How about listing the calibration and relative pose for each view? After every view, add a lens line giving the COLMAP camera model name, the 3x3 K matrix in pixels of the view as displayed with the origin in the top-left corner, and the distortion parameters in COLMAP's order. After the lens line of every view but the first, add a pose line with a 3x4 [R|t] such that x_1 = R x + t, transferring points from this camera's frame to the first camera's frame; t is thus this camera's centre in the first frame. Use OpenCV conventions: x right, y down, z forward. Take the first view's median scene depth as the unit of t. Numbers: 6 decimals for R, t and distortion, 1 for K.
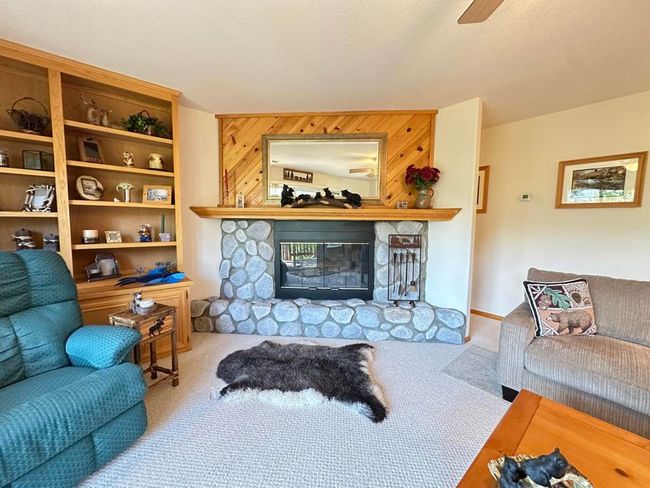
lens RADIAL K [[259.7, 0, 323.3], [0, 259.7, 242.0], [0, 0, 1]] dist [-0.002600, 0.000096]
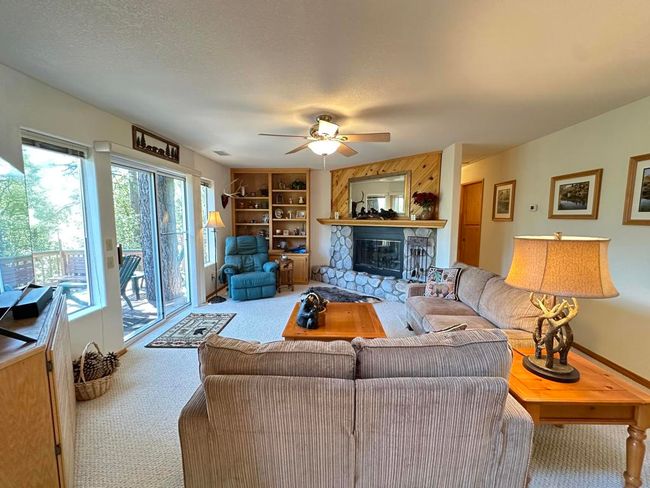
lens RADIAL K [[259.7, 0, 325.7], [0, 259.7, 245.4], [0, 0, 1]] dist [-0.002600, 0.000096]
pose [[0.741011, 0.062025, -0.668622, 0.983494], [-0.050048, 0.998057, 0.037118, -0.008474], [0.669625, 0.005958, 0.742675, -0.501566]]
